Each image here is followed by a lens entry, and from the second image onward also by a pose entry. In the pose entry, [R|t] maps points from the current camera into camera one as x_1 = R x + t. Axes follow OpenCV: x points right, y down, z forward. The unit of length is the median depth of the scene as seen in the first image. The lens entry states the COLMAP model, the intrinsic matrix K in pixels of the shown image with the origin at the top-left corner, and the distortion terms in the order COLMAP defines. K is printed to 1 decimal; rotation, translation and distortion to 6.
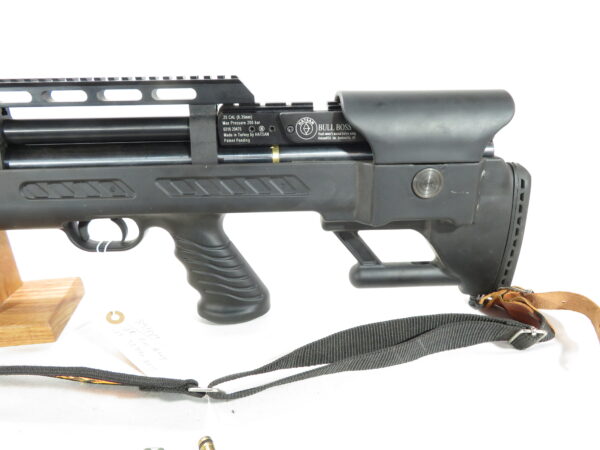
lens RADIAL K [[425.7, 0, 300.0], [0, 425.7, 225.0], [0, 0, 1]] dist [0.002356, -0.000445]
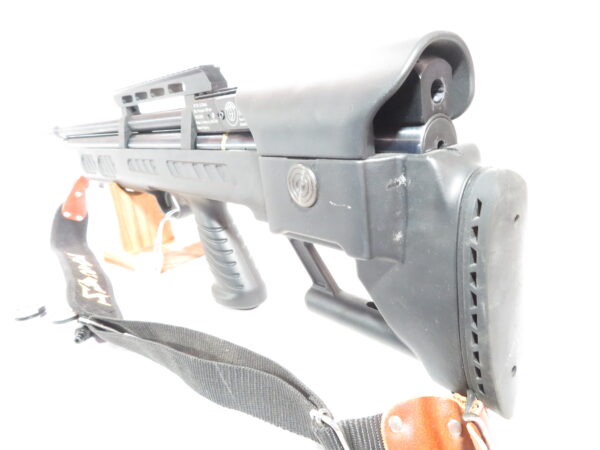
lens RADIAL K [[445.7, 0, 300.0], [0, 445.7, 225.0], [0, 0, 1]] dist [0.032407, 0.001835]
pose [[0.616427, 0.161092, -0.770757, 0.860882], [-0.172657, 0.982680, 0.067300, -0.080034], [0.768249, 0.091591, 0.633565, 0.511477]]
